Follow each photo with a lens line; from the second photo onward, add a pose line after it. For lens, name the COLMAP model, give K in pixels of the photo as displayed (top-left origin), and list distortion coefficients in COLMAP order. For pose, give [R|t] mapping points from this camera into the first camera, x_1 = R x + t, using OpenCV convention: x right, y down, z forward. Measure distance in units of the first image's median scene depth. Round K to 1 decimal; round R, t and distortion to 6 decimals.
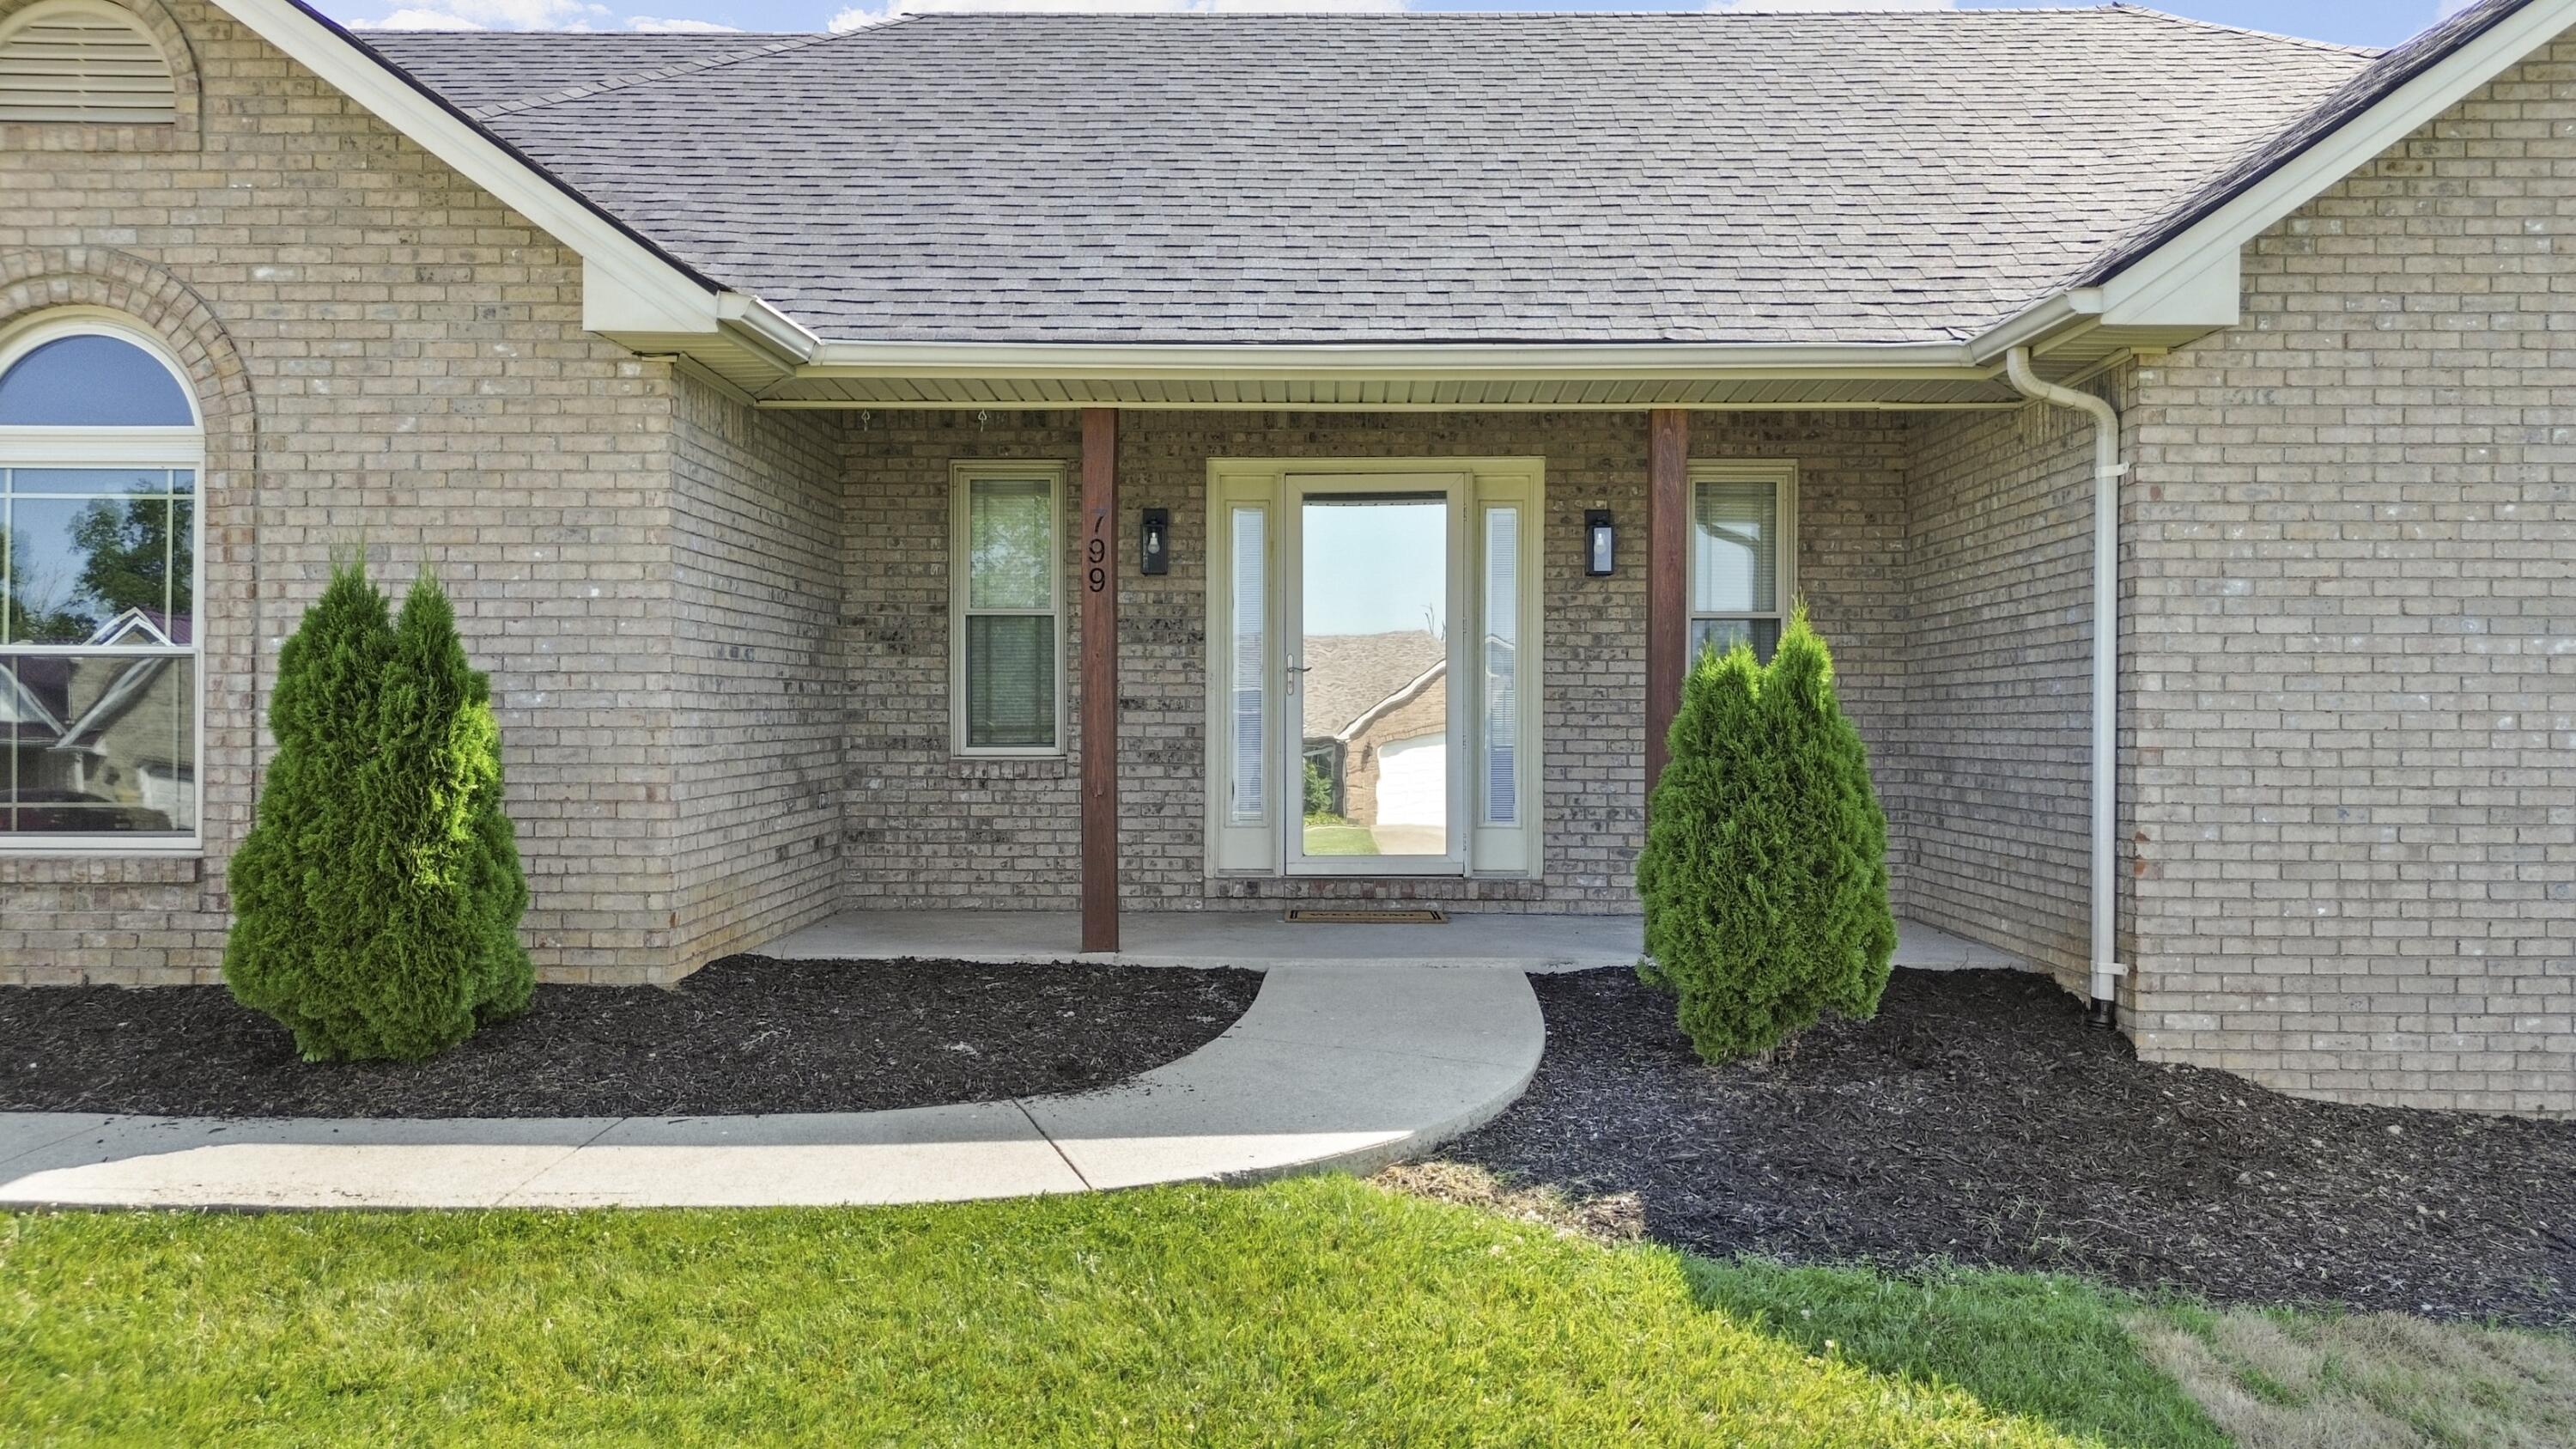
lens RADIAL K [[1862.7, 0, 1288.0], [0, 1862.7, 724.5], [0, 0, 1]] dist [0.078976, -0.114208]
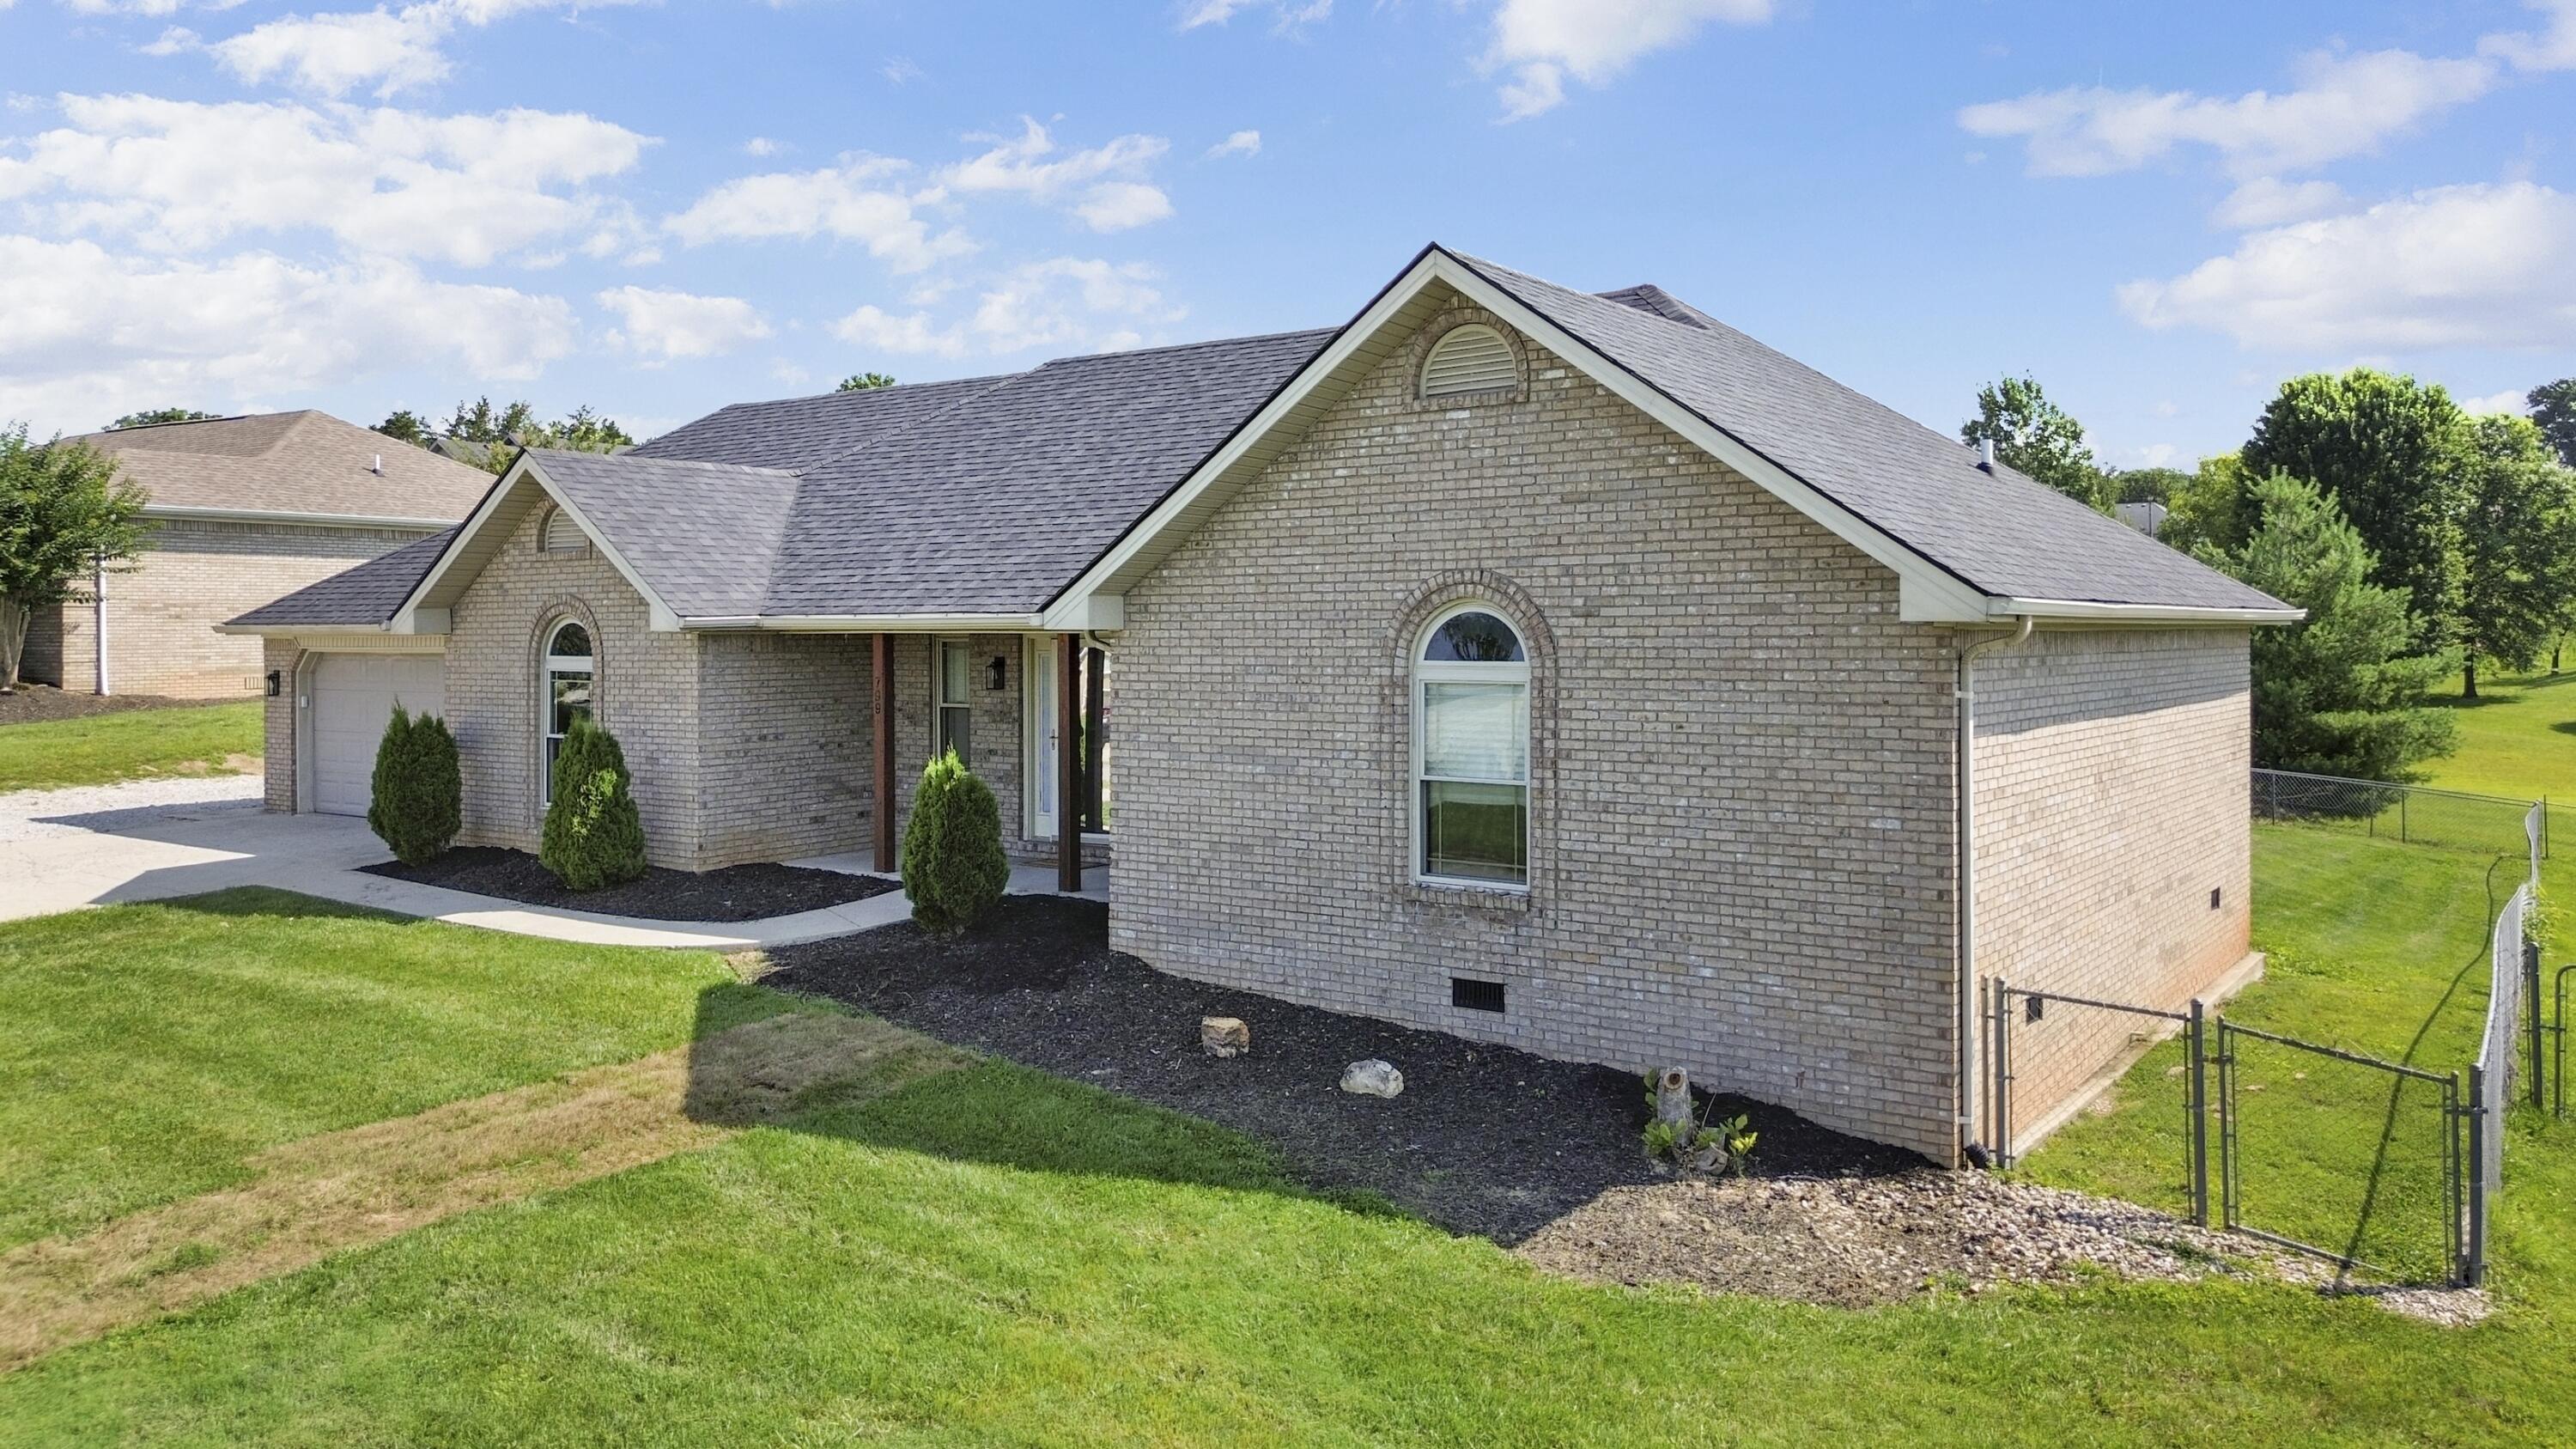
lens RADIAL K [[1847.1, 0, 1277.6], [0, 1847.1, 646.2], [0, 0, 1]] dist [0.017304, -0.001689]
pose [[0.832296, -0.002206, -0.554327, 1.310466], [0.002008, 0.999998, -0.000964, -0.126621], [0.554328, -0.000311, 0.832298, -0.505618]]
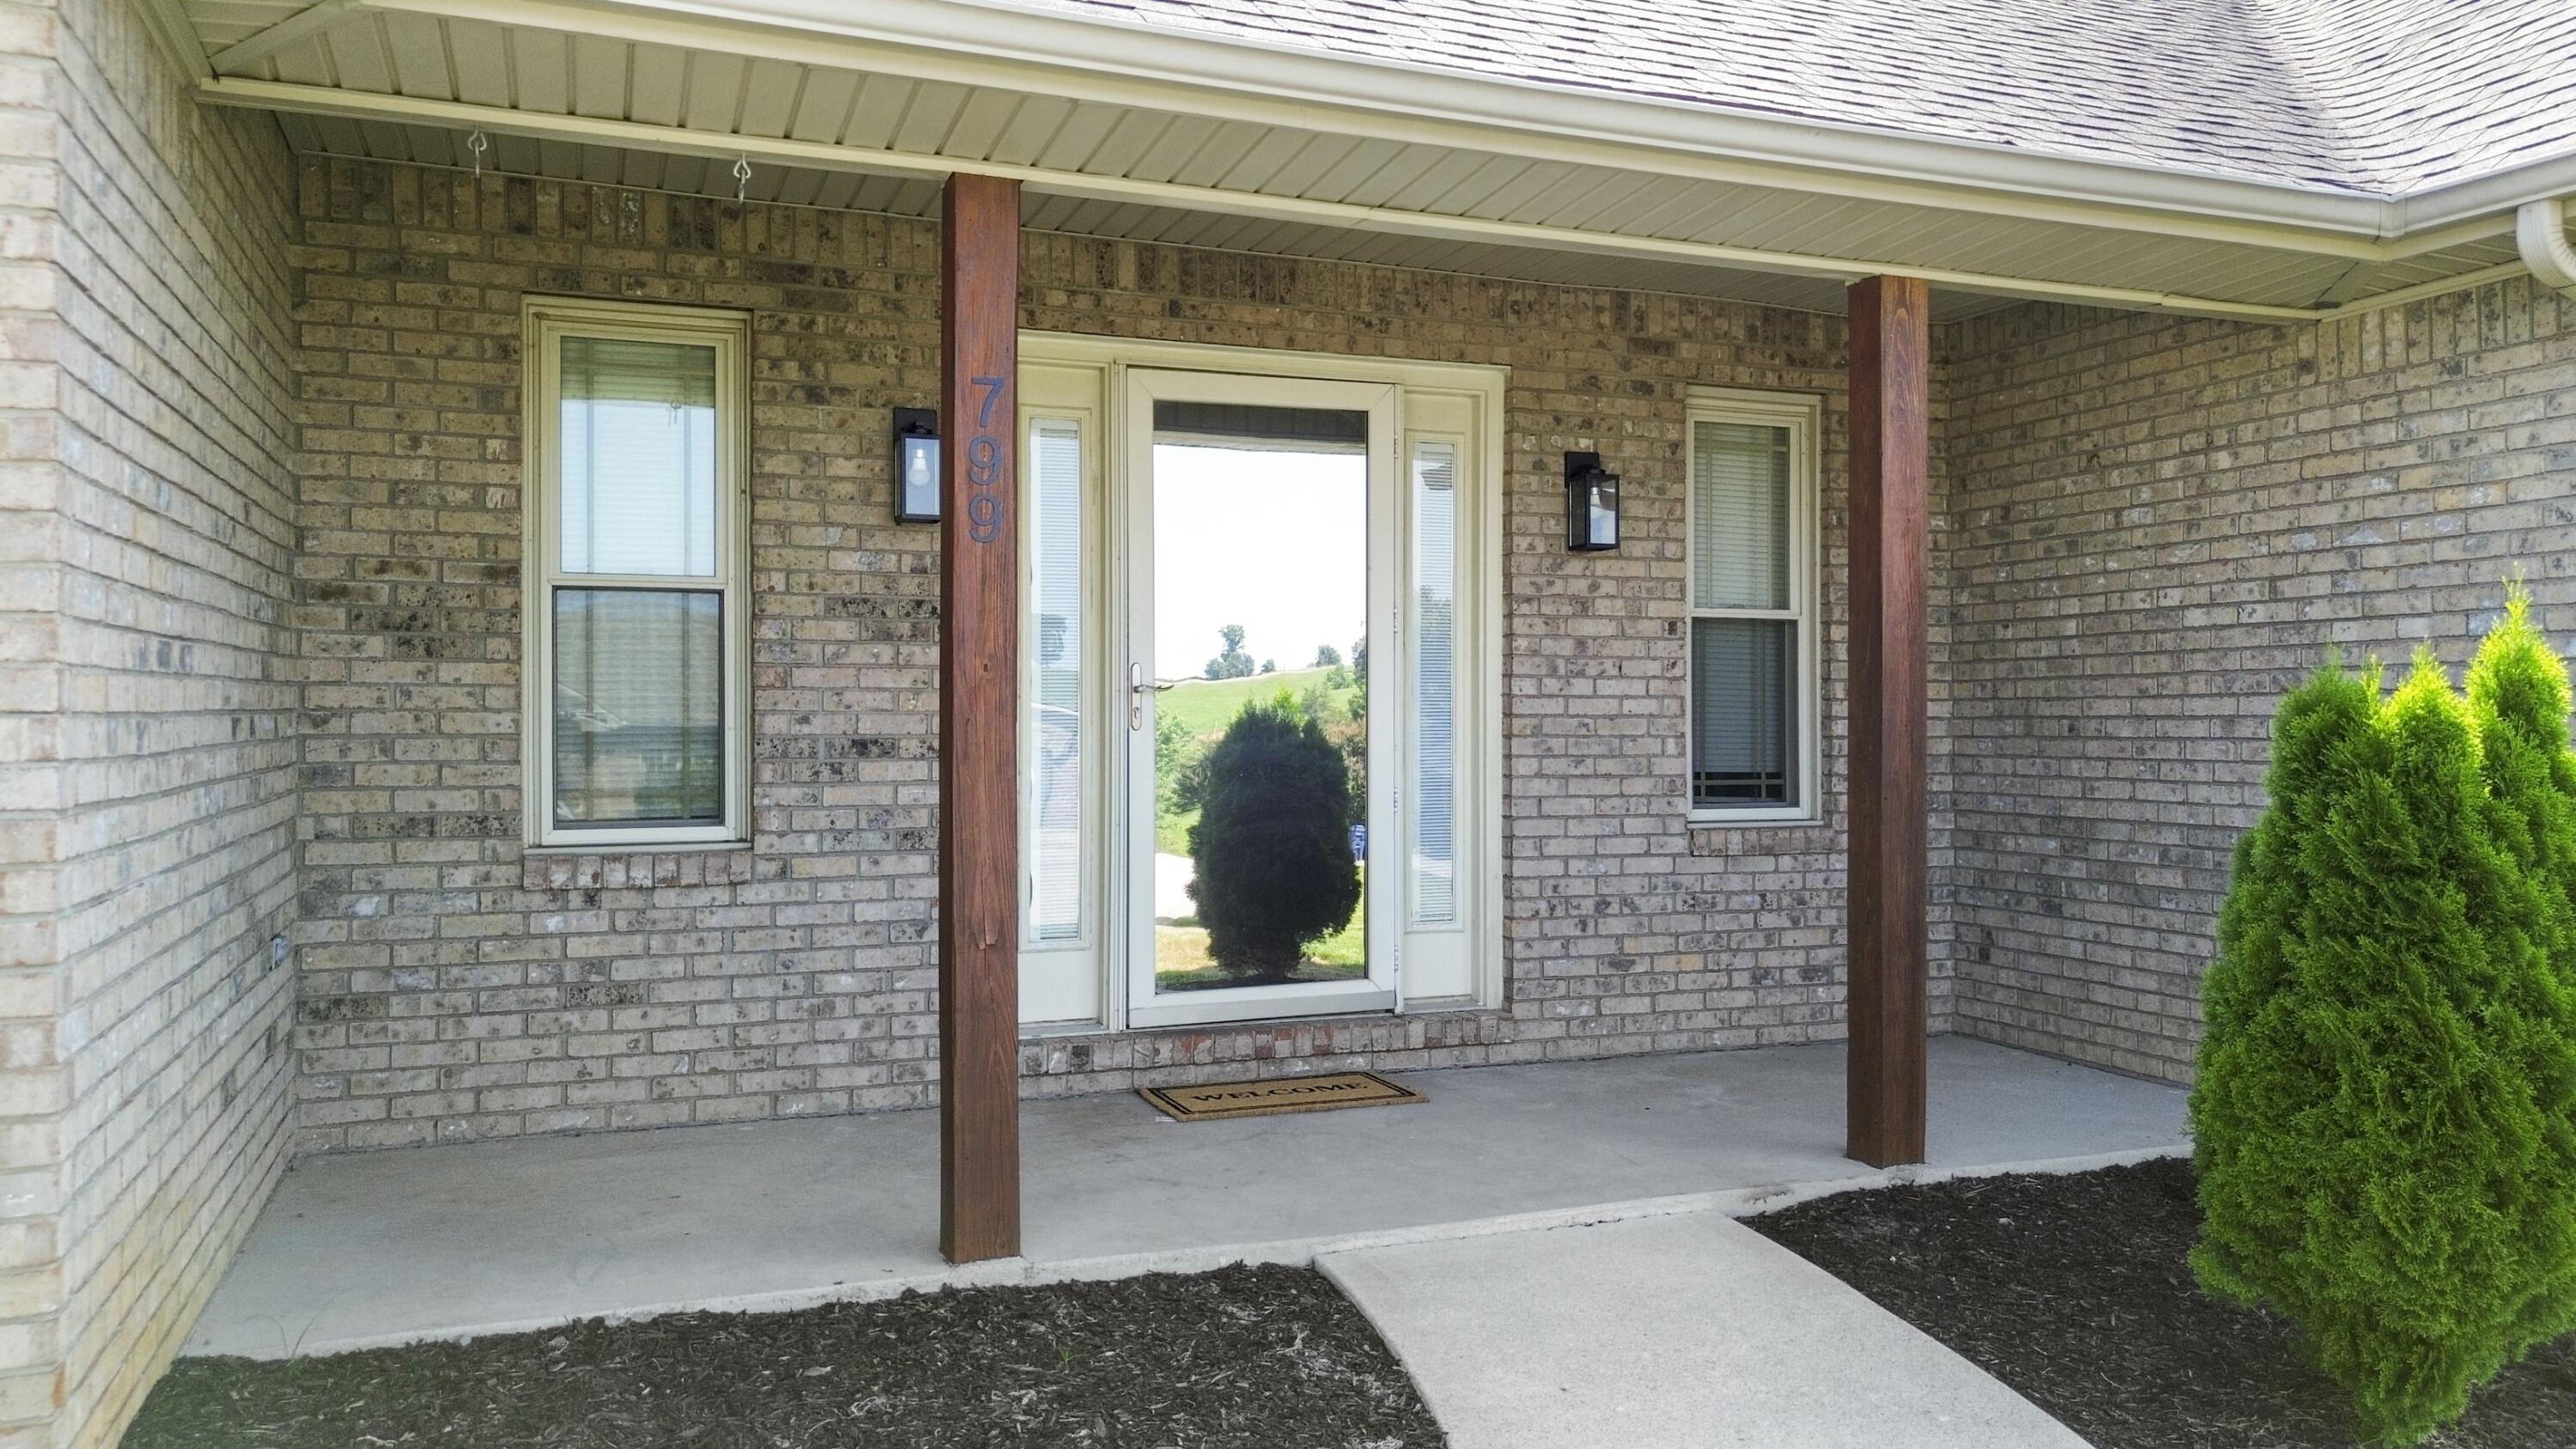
lens RADIAL K [[1905.7, 0, 1350.7], [0, 1905.7, 715.3], [0, 0, 1]] dist [0.059362, -0.086642]
pose [[0.924854, -0.000985, 0.380321, -0.171545], [0.003109, 0.999983, -0.004971, -0.017687], [-0.380310, 0.005780, 0.924841, 0.401824]]
